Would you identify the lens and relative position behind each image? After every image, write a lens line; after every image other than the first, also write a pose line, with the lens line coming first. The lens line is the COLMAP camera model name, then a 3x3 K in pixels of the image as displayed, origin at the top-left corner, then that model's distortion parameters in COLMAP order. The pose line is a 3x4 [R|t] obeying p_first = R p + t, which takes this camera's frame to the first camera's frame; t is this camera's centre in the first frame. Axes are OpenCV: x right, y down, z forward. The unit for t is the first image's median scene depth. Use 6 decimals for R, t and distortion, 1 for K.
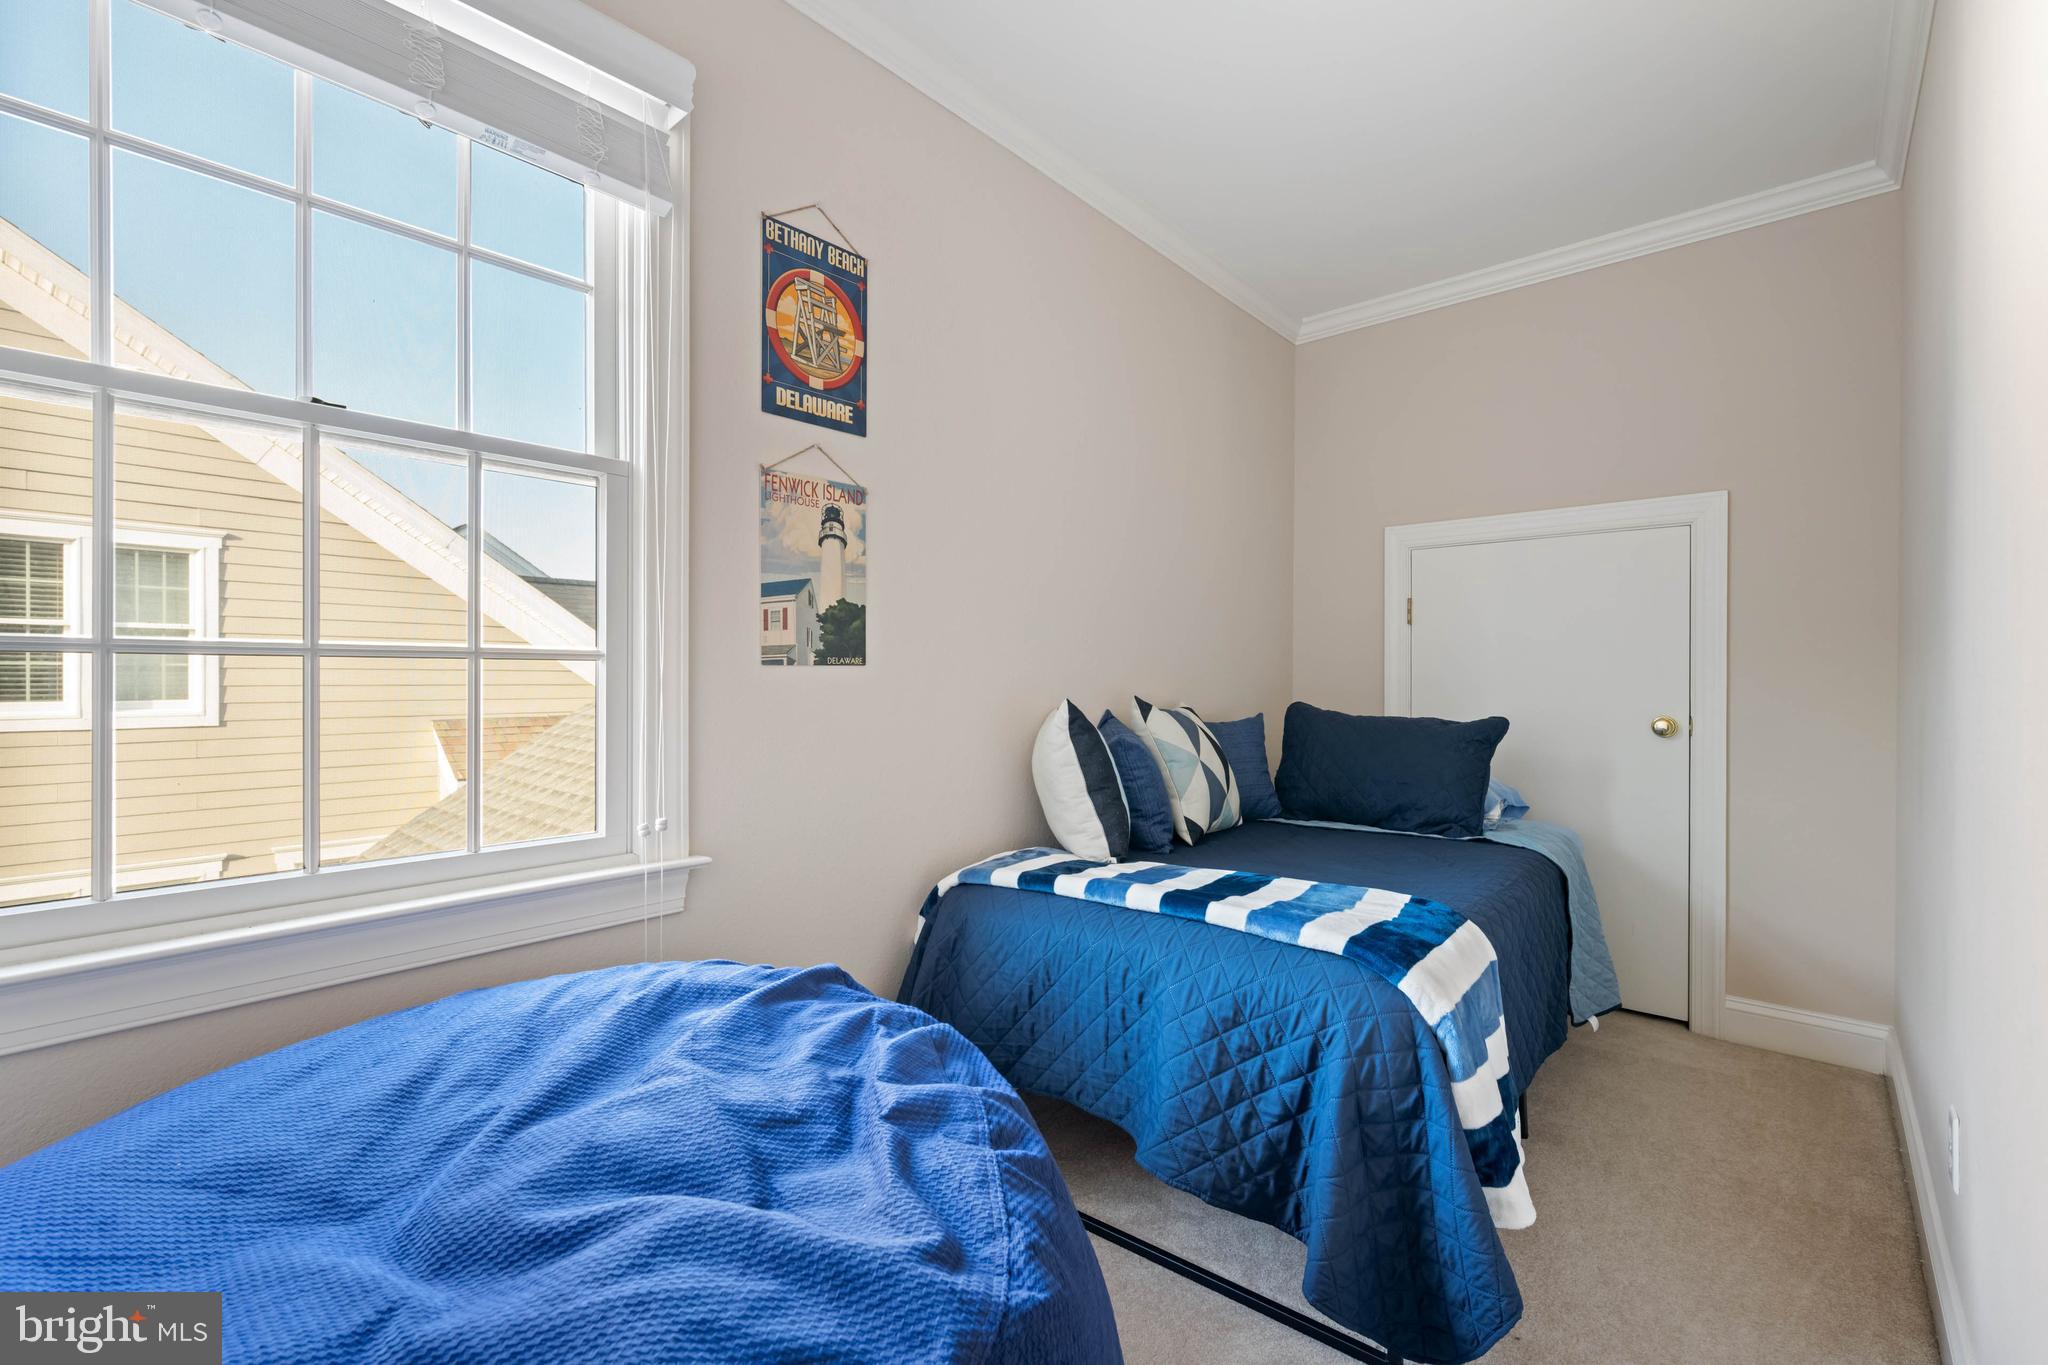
lens RADIAL K [[904.9, 0, 1023.4], [0, 904.9, 679.2], [0, 0, 1]] dist [0.000101, 0.000651]
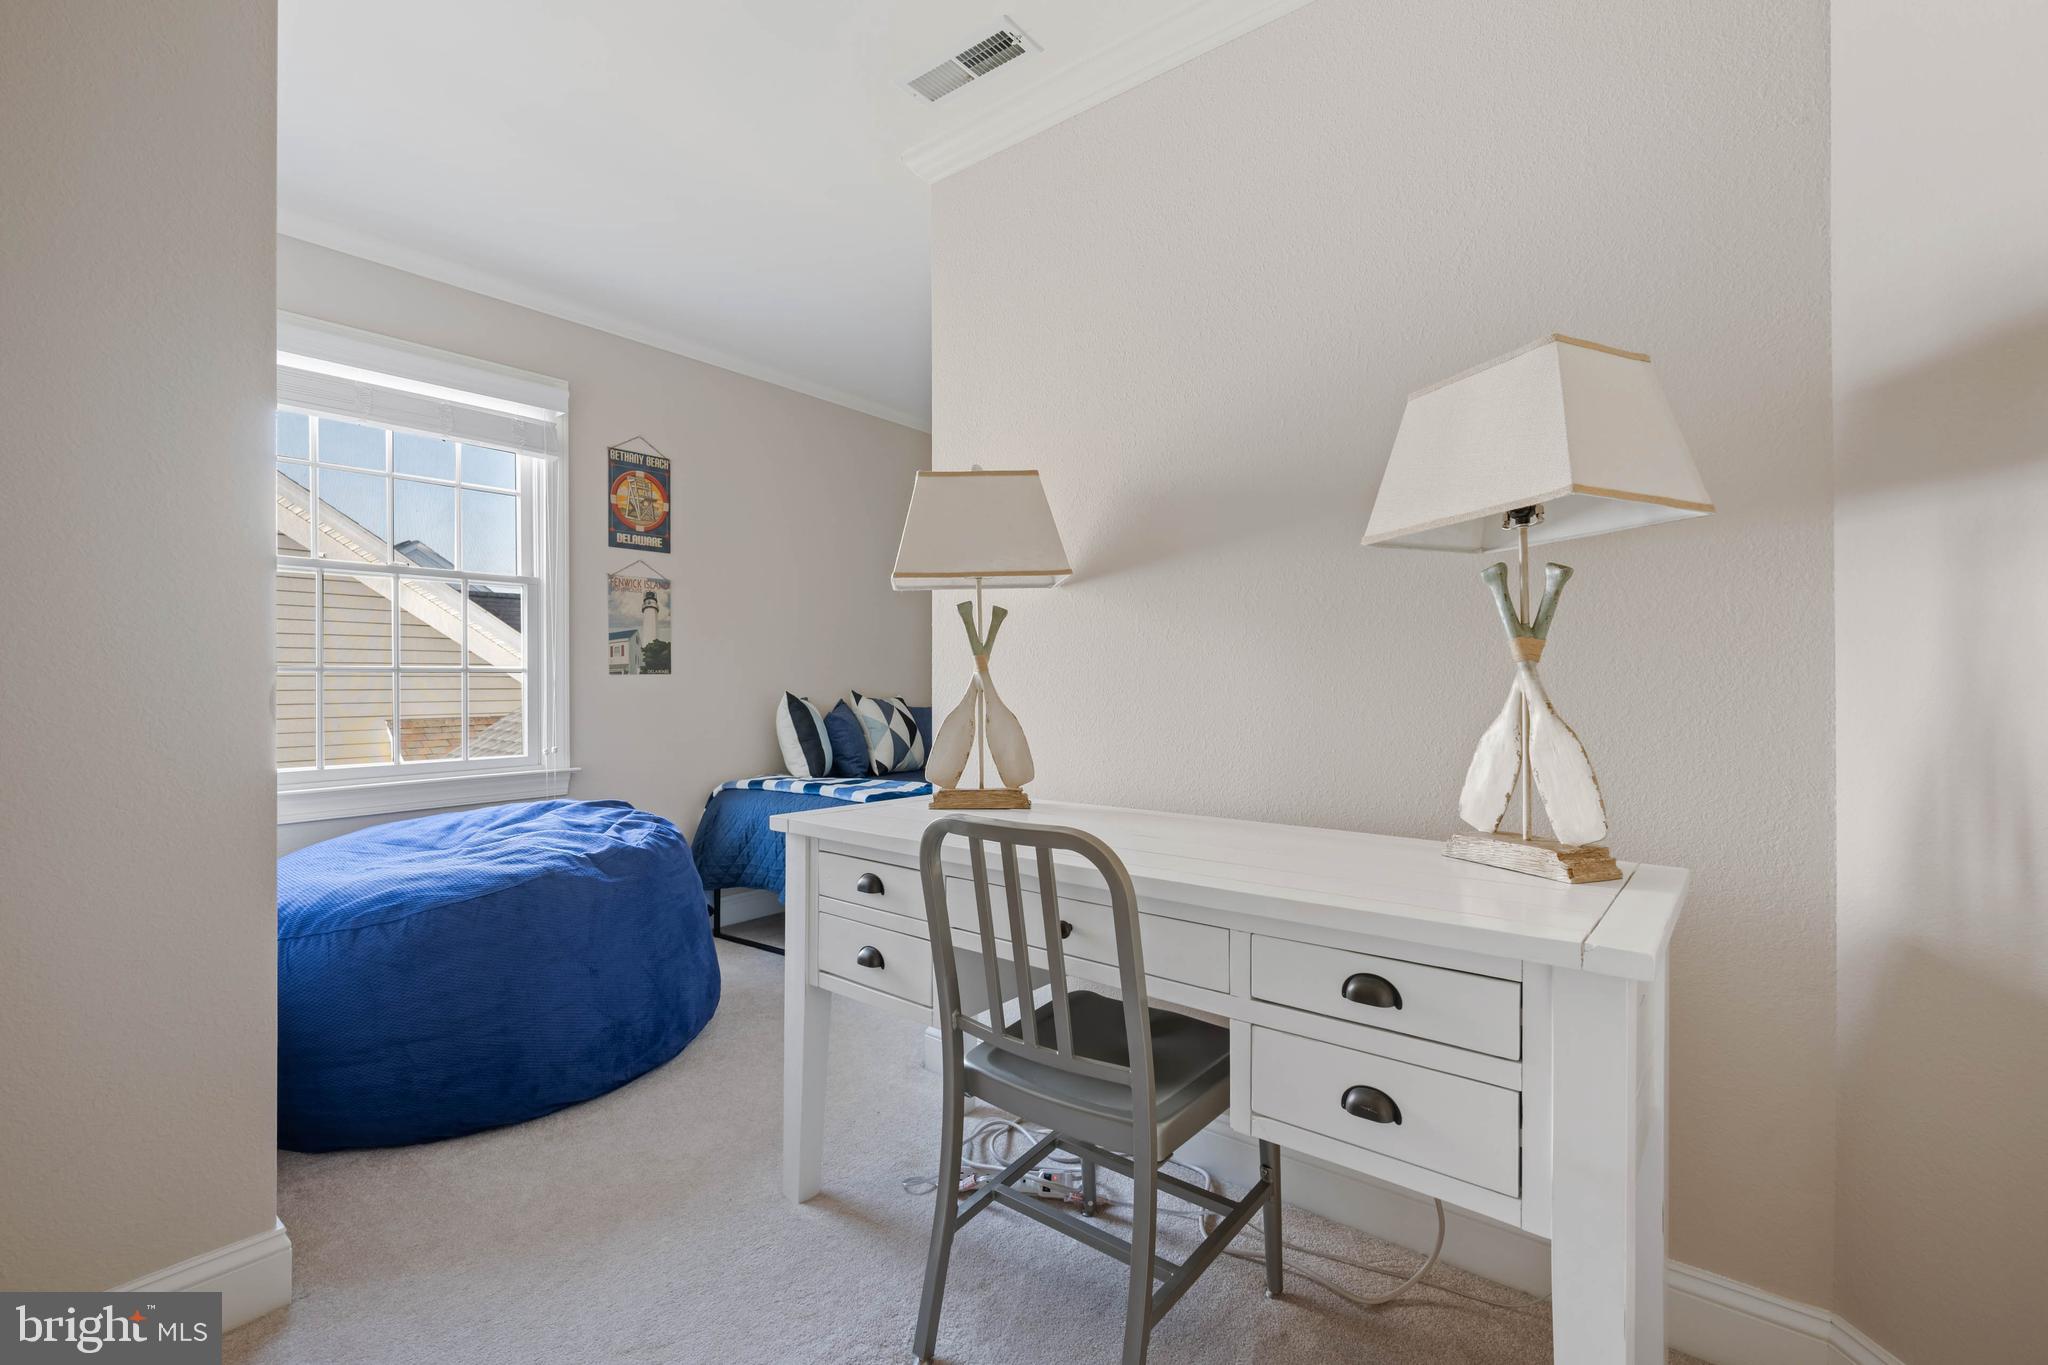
lens RADIAL K [[907.5, 0, 1025.4], [0, 907.5, 681.6], [0, 0, 1]] dist [0.004663, 0.000093]
pose [[0.998645, -0.004885, 0.051815, 0.491013], [0.004848, 0.999988, 0.000845, 0.002867], [-0.051818, -0.000593, 0.998656, -0.981749]]
